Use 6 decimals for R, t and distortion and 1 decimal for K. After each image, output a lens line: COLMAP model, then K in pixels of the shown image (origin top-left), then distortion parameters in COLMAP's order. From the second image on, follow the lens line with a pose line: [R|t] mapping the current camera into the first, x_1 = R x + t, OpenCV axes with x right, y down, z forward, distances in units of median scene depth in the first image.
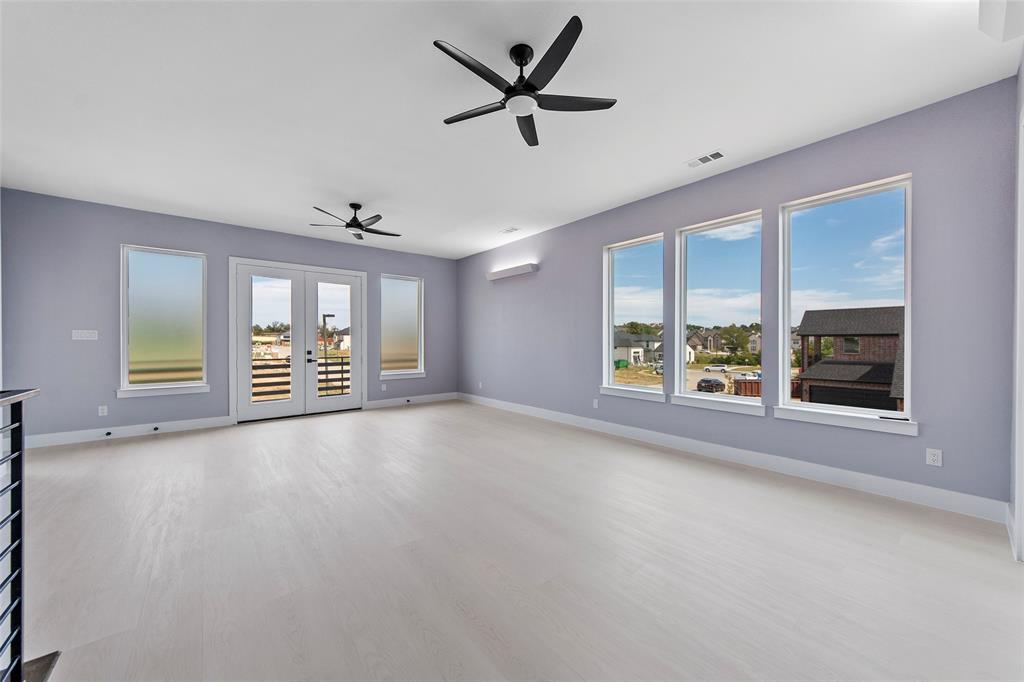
lens RADIAL K [[377.0, 0, 509.4], [0, 377.0, 345.0], [0, 0, 1]] dist [0.000170, 0.000009]
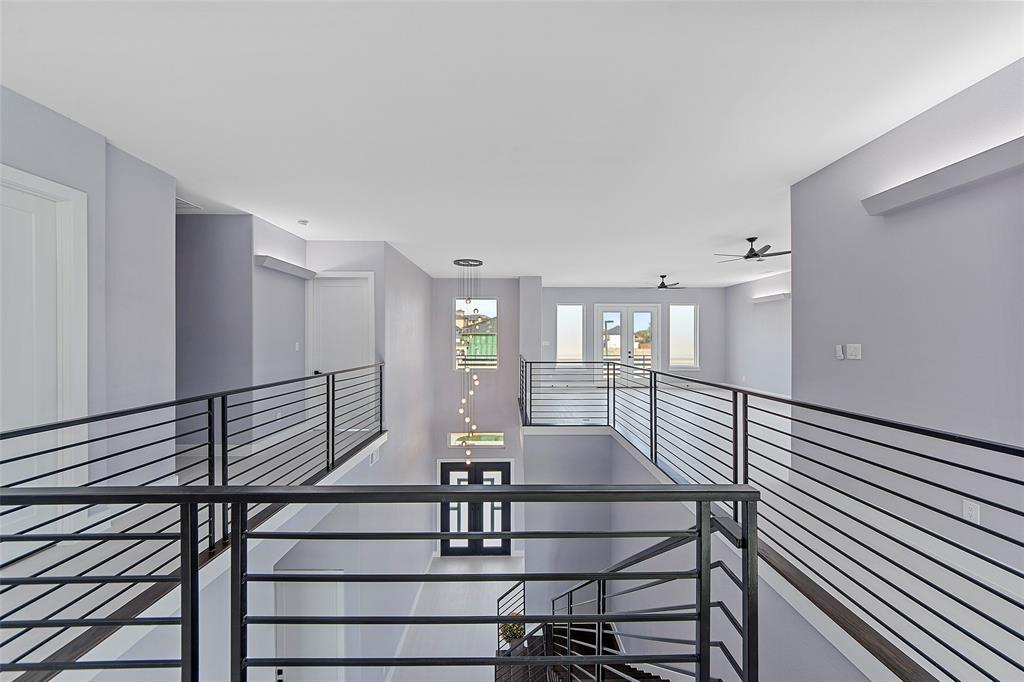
lens RADIAL K [[377.0, 0, 515.1], [0, 377.0, 338.8], [0, 0, 1]] dist [0.000170, 0.000009]
pose [[0.794706, 0.000070, -0.606994, 0.114514], [-0.007634, 0.999922, -0.009879, -0.023263], [0.606946, 0.012484, 0.794645, -0.736016]]
